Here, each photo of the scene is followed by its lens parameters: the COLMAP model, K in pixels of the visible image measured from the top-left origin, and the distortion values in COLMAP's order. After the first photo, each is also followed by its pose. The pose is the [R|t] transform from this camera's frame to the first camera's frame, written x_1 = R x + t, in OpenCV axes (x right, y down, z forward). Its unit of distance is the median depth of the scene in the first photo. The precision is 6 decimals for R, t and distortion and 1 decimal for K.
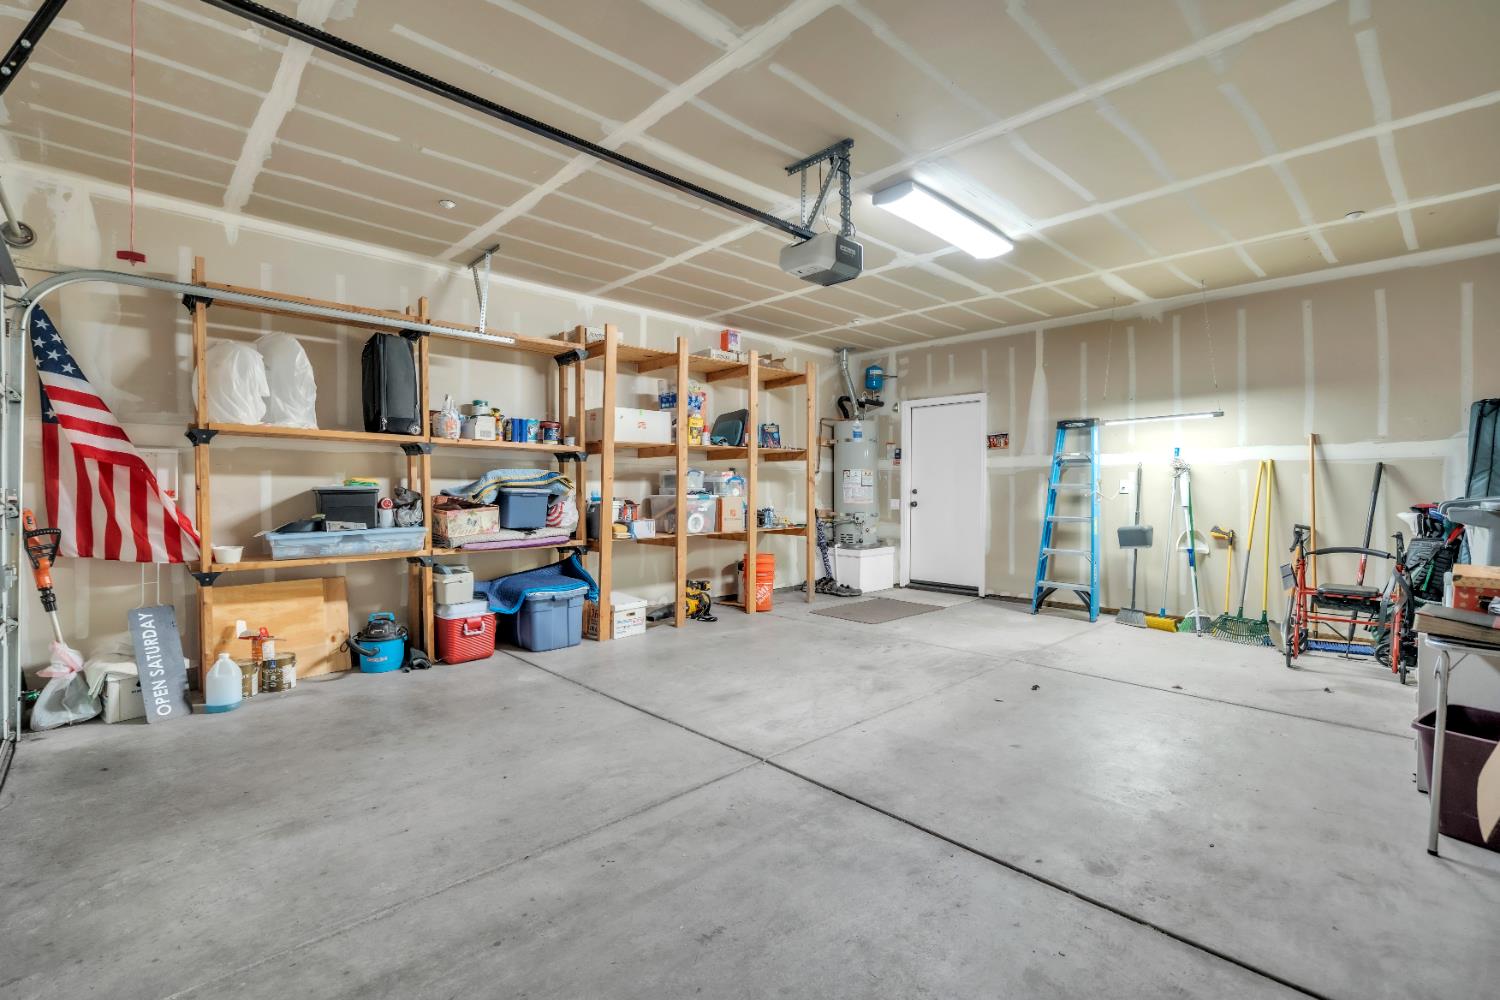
lens RADIAL K [[683.4, 0, 751.0], [0, 683.4, 495.5], [0, 0, 1]] dist [-0.002851, -0.000213]
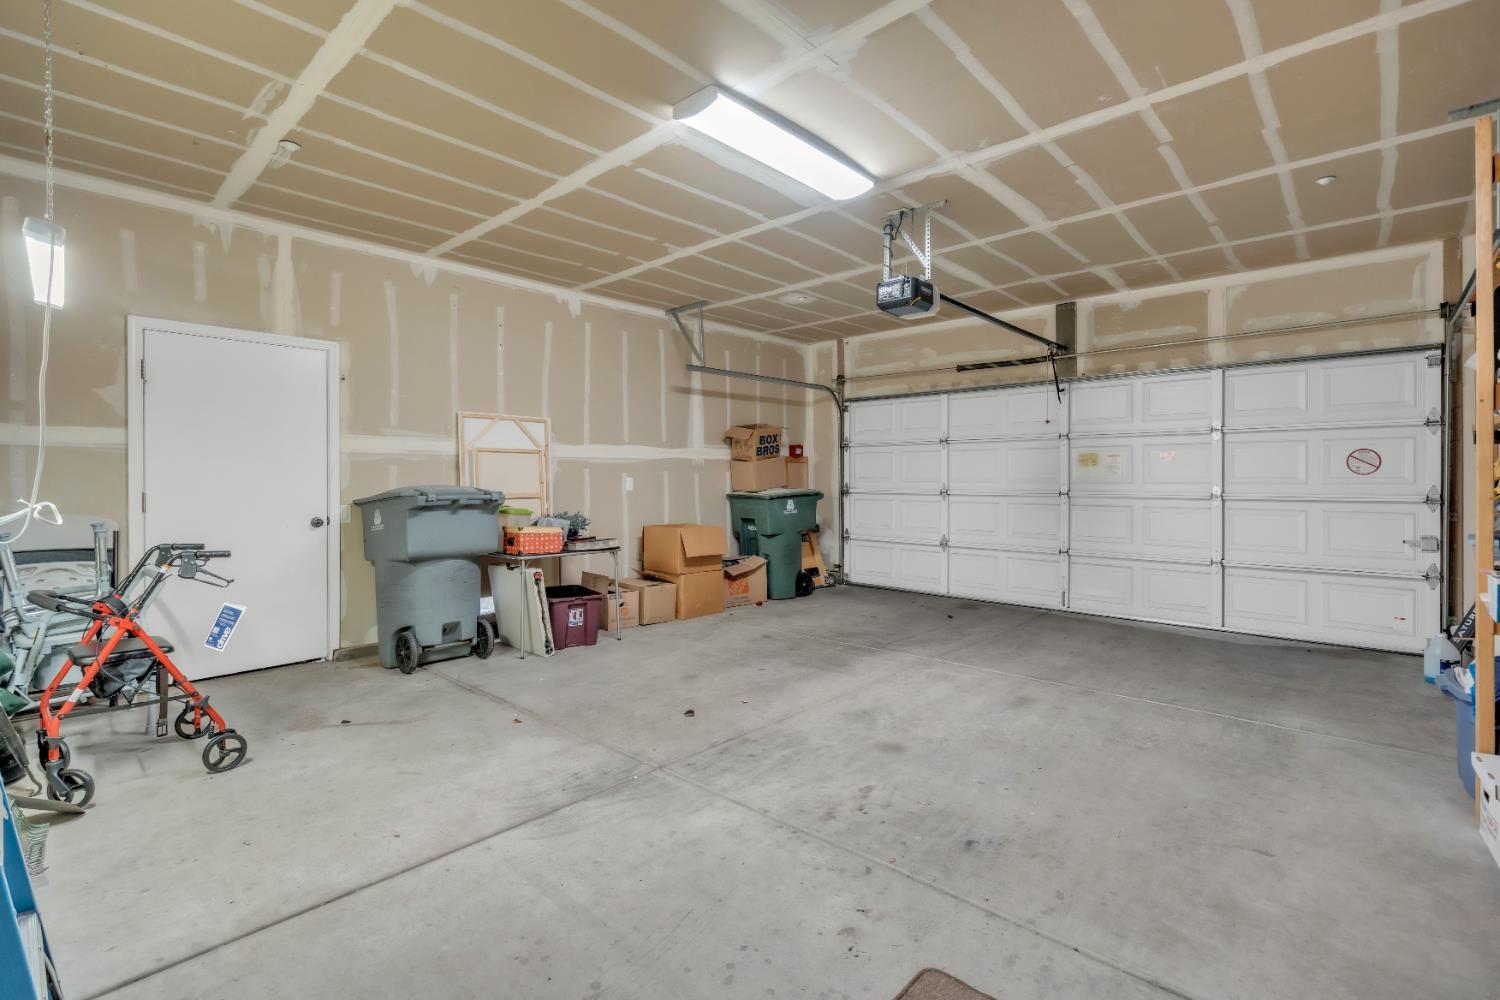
lens RADIAL K [[683.4, 0, 749.7], [0, 683.4, 490.4], [0, 0, 1]] dist [-0.002851, -0.000213]
pose [[-0.997660, -0.000720, -0.068367, 0.401180], [-0.001877, 0.999856, 0.016873, -0.018423], [0.068345, 0.016962, -0.997518, 1.874228]]
